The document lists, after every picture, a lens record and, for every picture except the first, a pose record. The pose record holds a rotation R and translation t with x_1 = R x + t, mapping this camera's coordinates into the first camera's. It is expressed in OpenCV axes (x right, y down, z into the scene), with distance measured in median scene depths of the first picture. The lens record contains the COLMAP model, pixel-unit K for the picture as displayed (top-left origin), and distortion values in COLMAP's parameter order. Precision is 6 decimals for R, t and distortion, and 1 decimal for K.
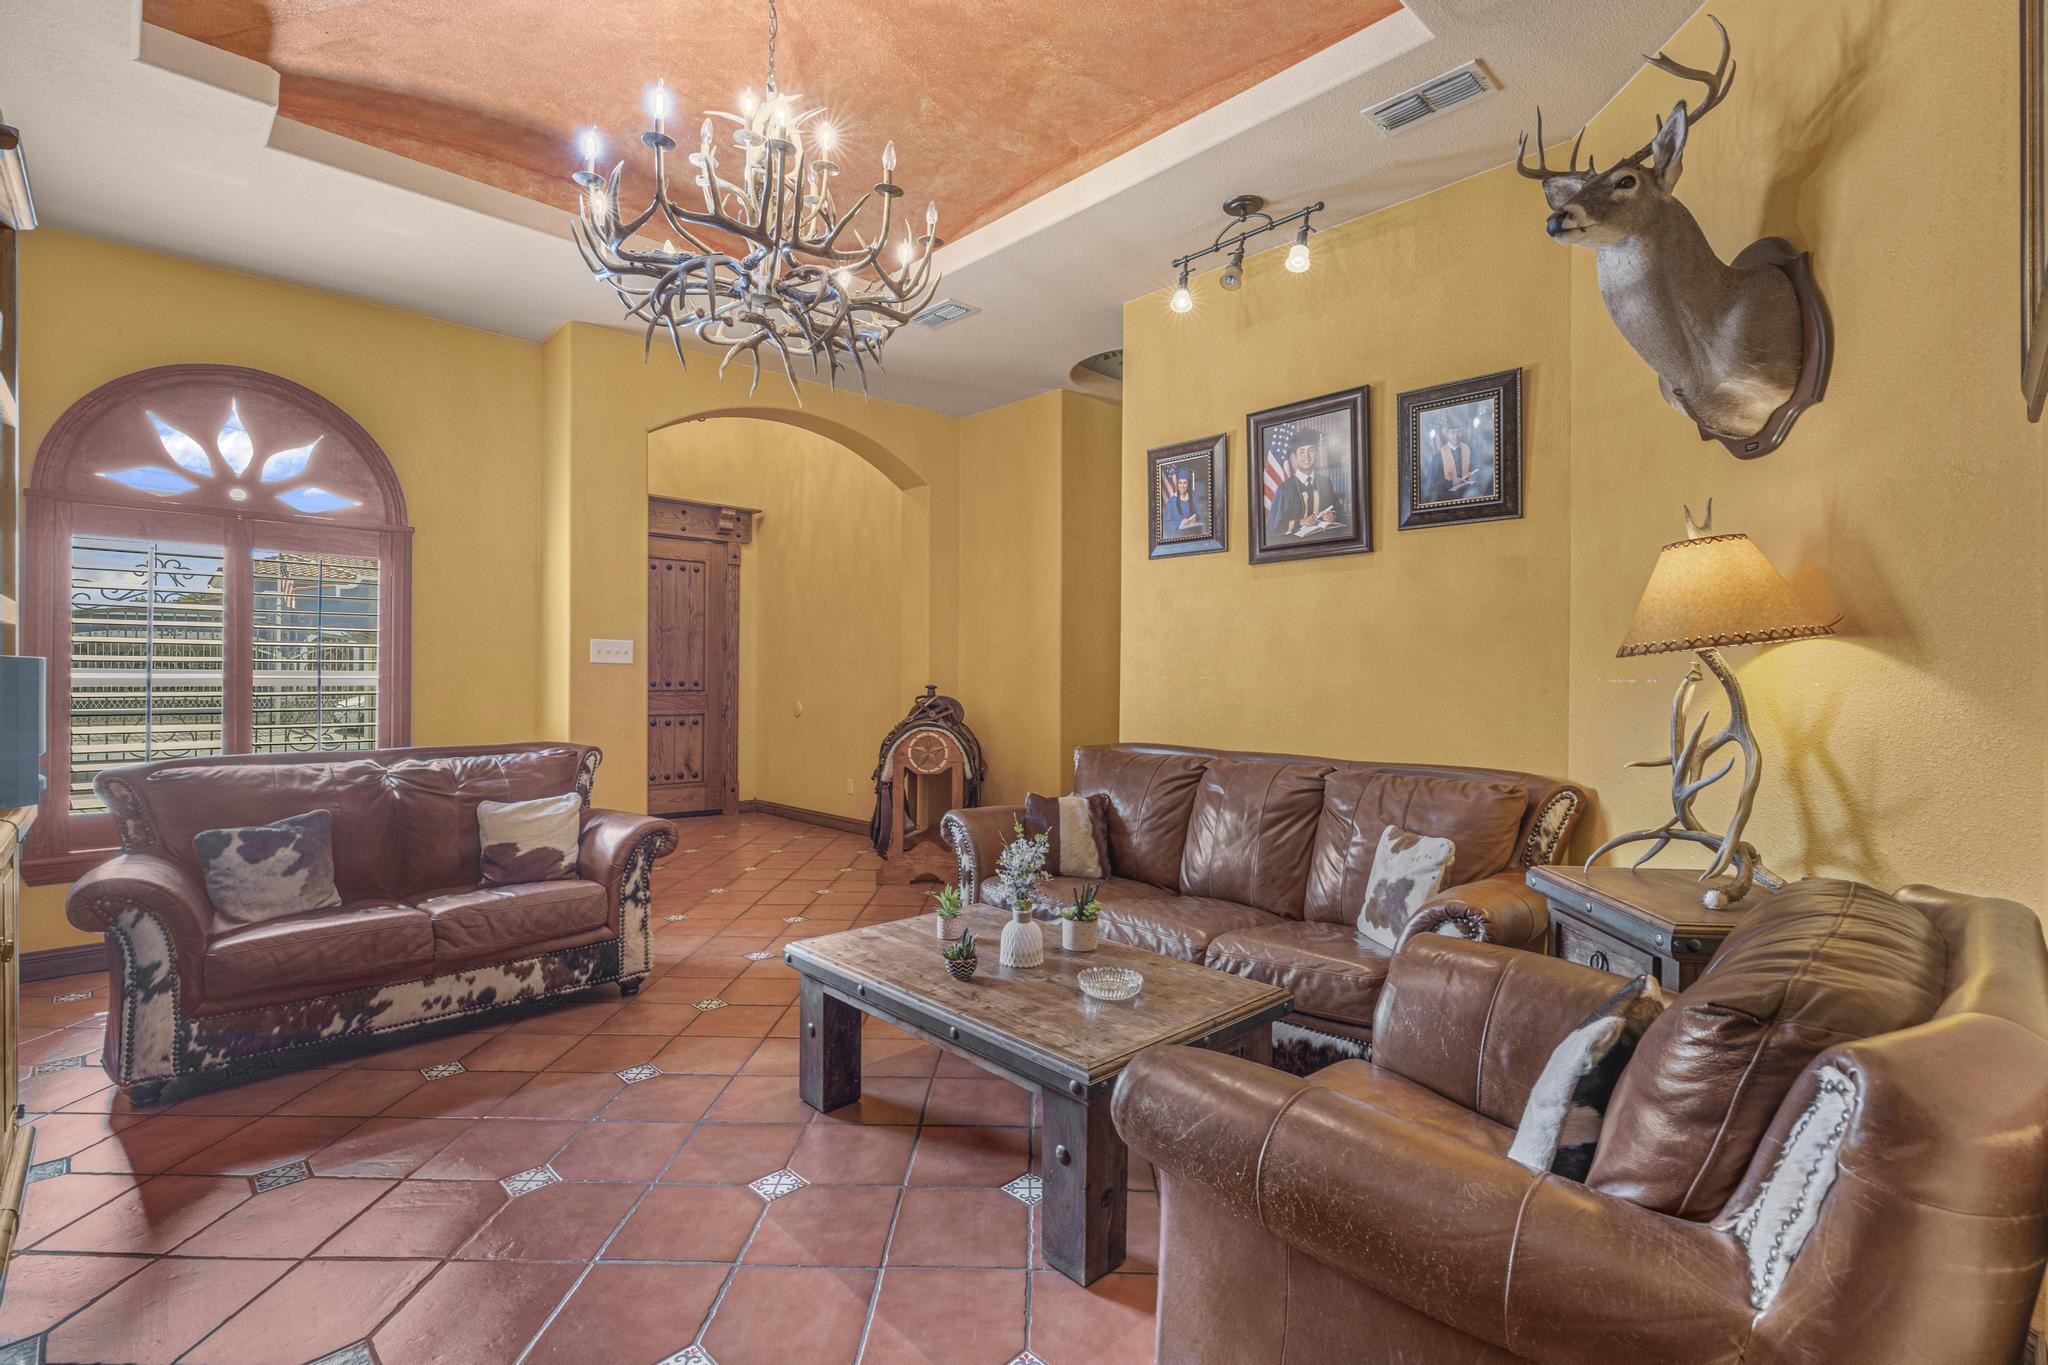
lens RADIAL K [[930.8, 0, 1031.1], [0, 930.8, 675.7], [0, 0, 1]] dist [-0.006973, 0.002048]
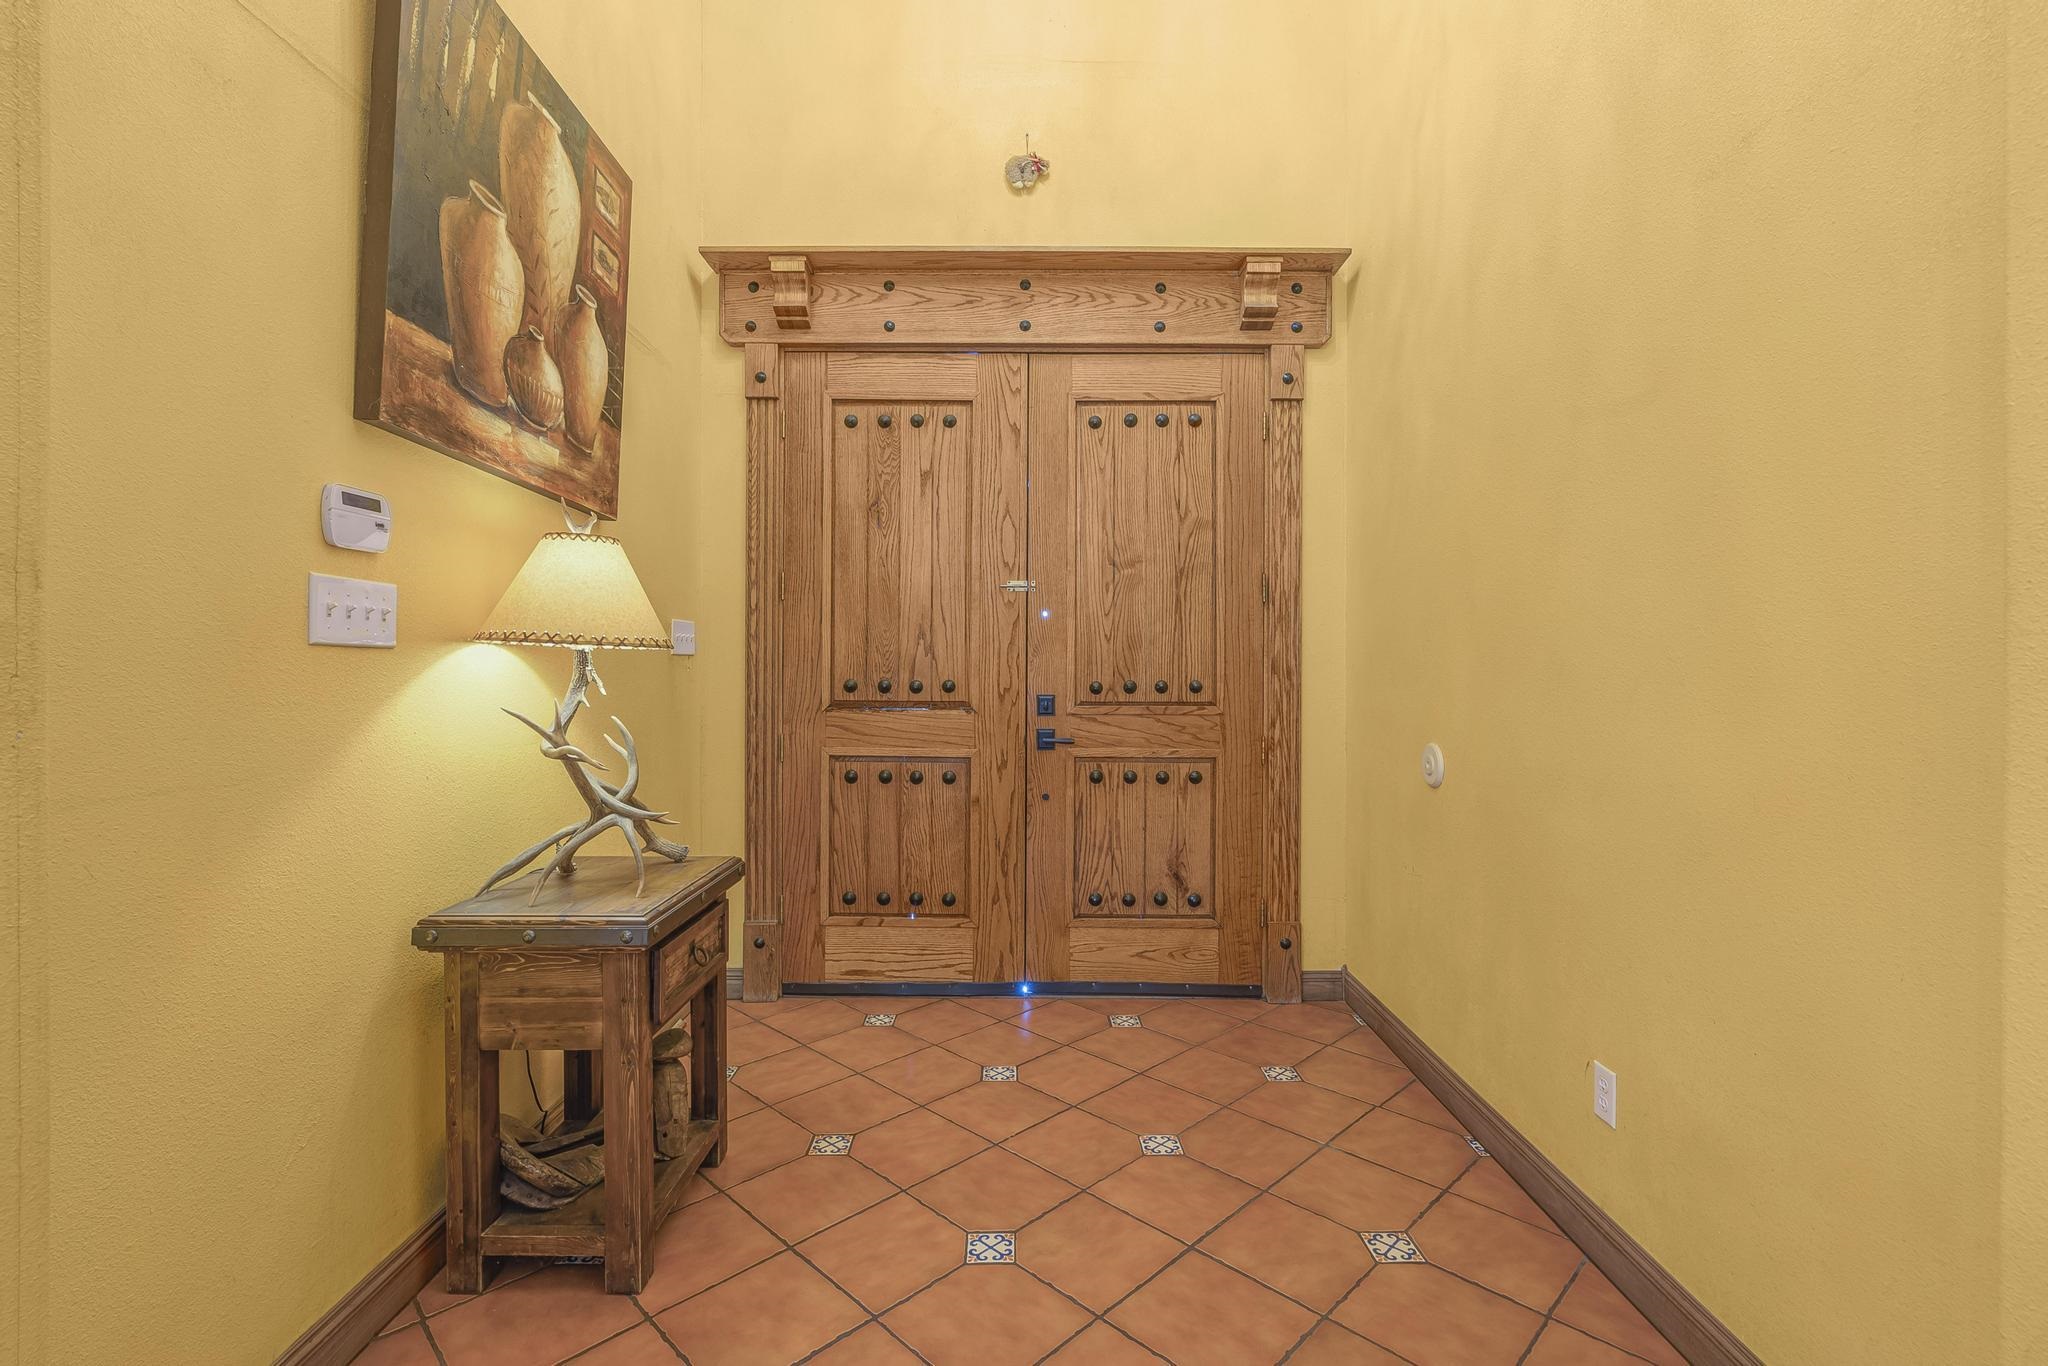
lens RADIAL K [[930.8, 0, 1024.3], [0, 930.8, 679.4], [0, 0, 1]] dist [-0.006973, 0.002048]
pose [[0.721804, -0.000442, -0.692098, -0.120238], [0.003790, 0.999987, 0.003315, 0.003172], [0.692088, -0.005016, 0.721796, 0.634454]]
